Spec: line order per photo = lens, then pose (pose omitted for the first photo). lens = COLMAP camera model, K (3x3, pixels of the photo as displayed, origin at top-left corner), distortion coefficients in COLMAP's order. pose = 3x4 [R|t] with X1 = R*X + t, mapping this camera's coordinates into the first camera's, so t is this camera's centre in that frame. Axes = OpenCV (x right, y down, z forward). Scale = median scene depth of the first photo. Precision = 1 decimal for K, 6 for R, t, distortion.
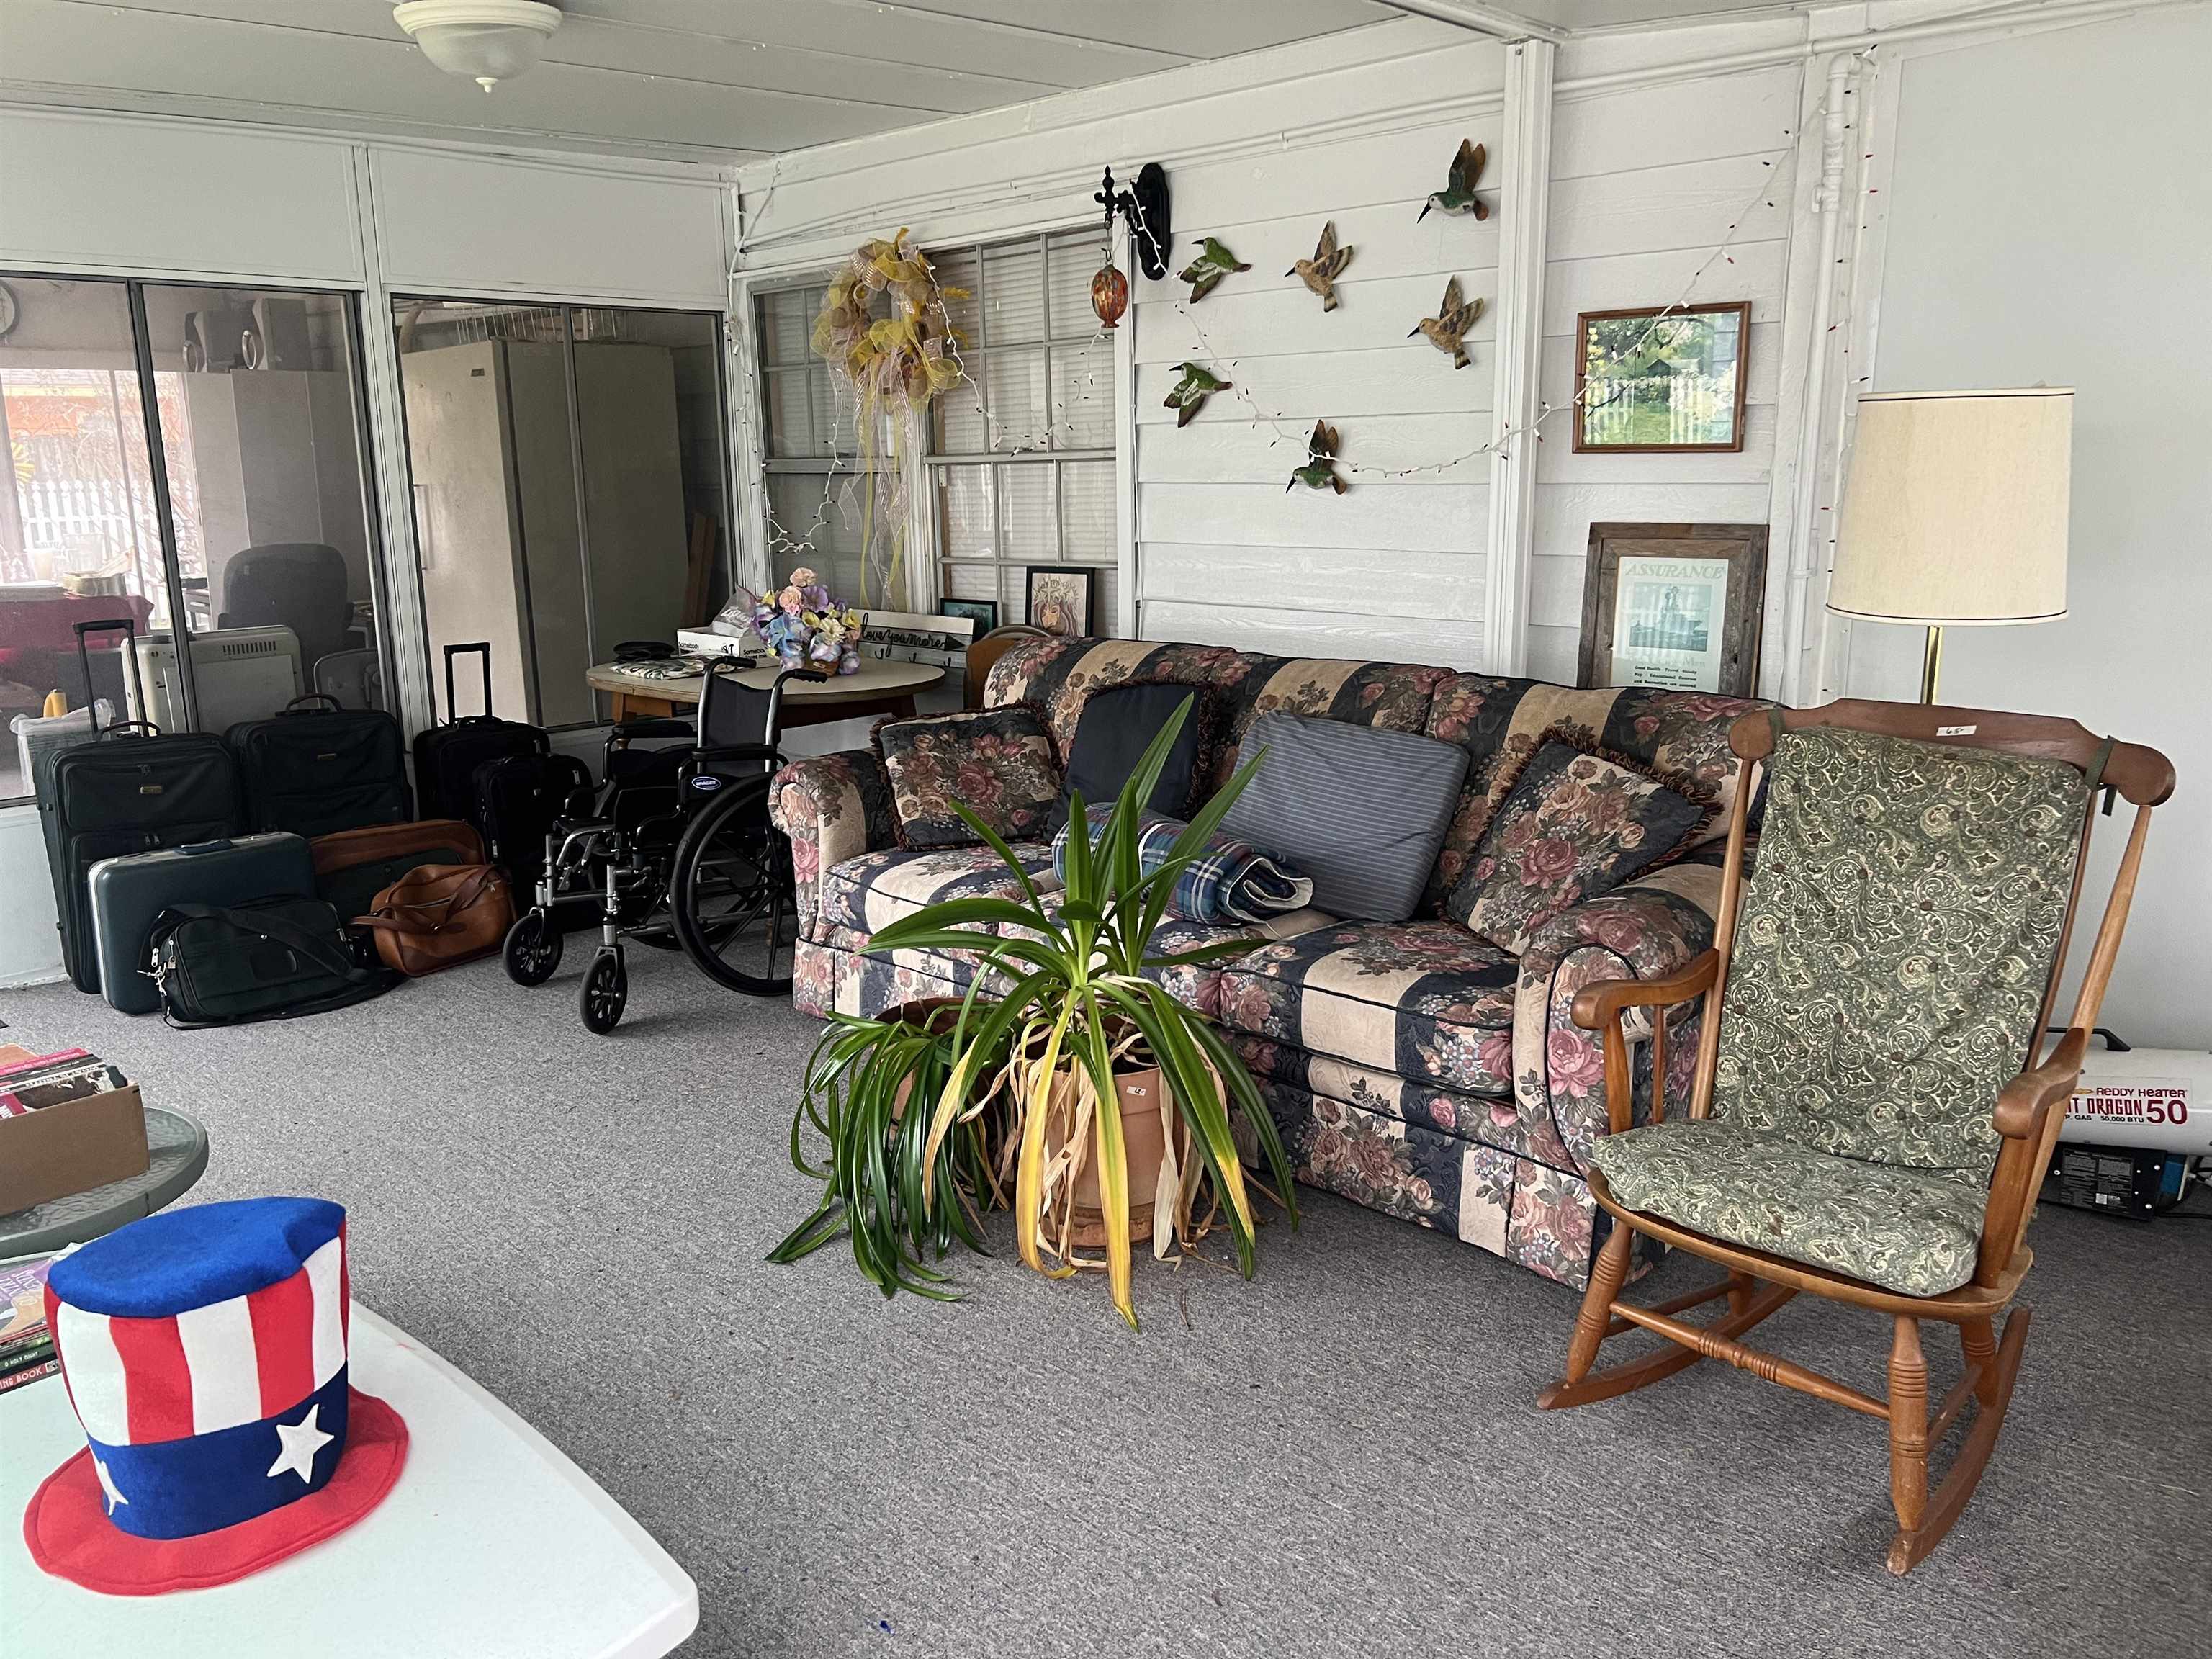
lens RADIAL K [[1660.5, 0, 1106.4], [0, 1660.5, 826.6], [0, 0, 1]] dist [0.053399, -0.059816]
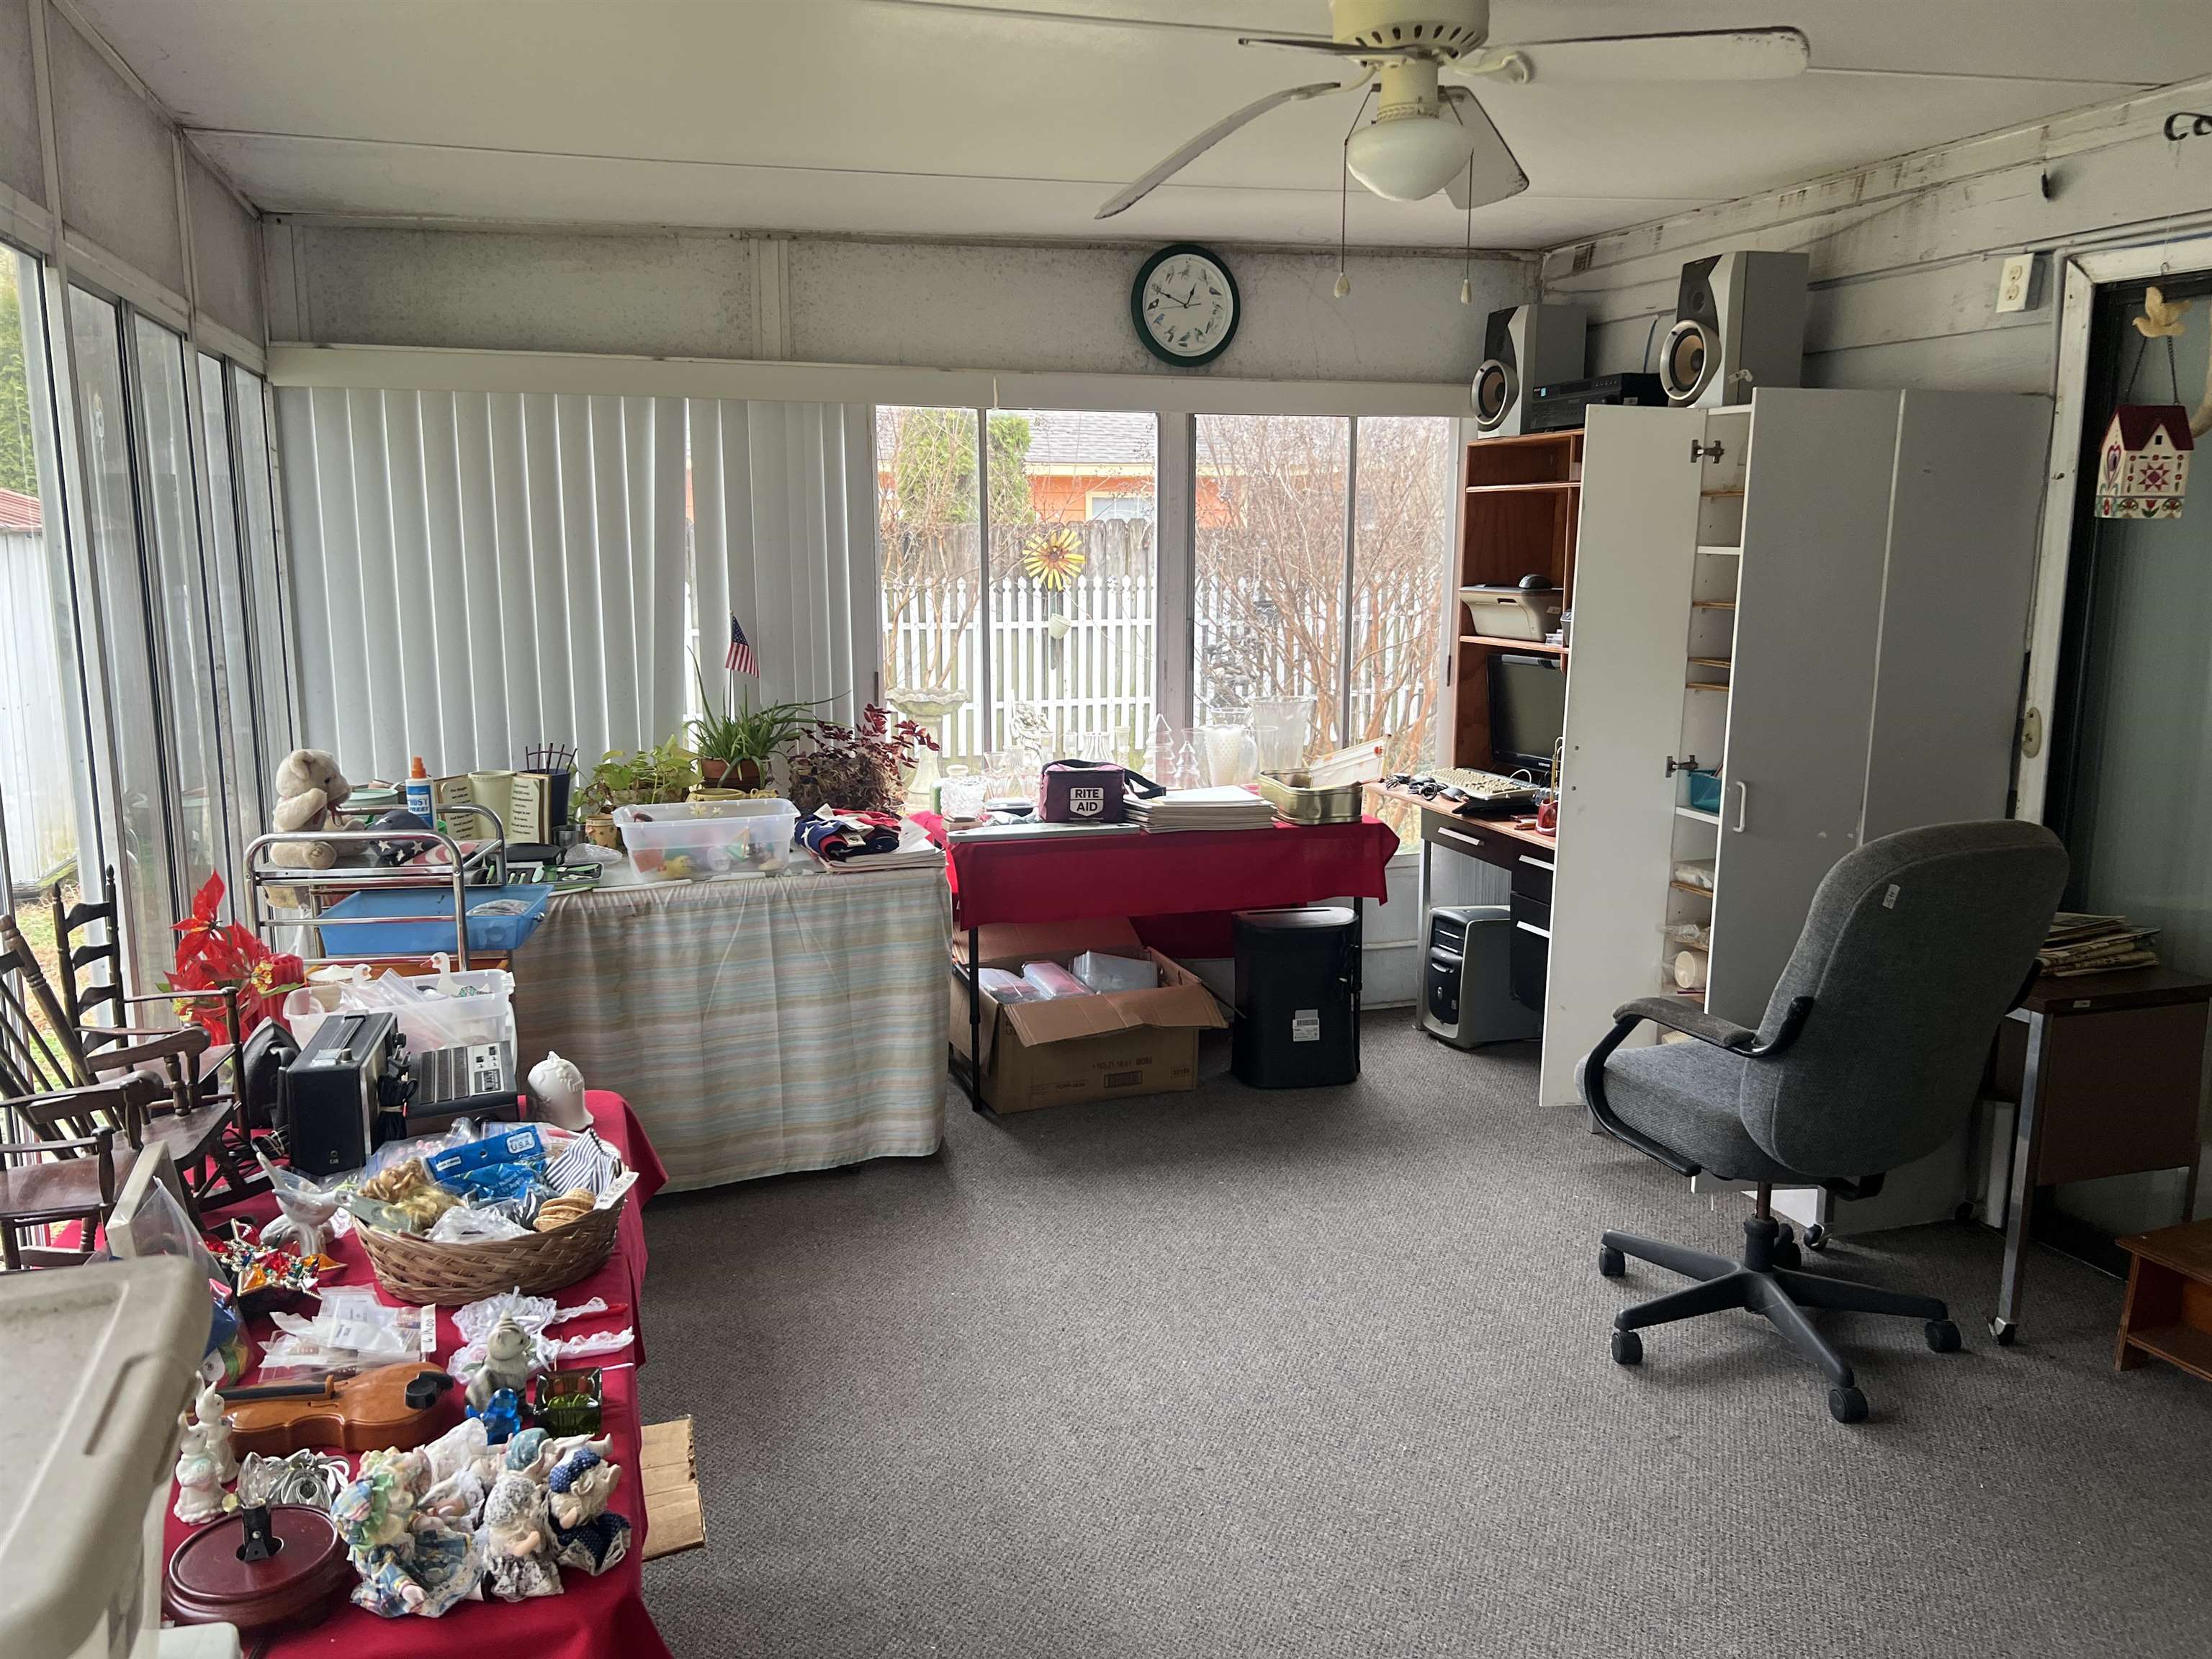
lens RADIAL K [[1660.5, 0, 1104.1], [0, 1660.5, 826.5], [0, 0, 1]] dist [0.053399, -0.059816]
pose [[0.893159, 0.092231, -0.440181, -0.276552], [-0.111159, 0.993651, -0.017350, -0.077425], [0.435786, 0.064427, 0.897741, 0.316181]]
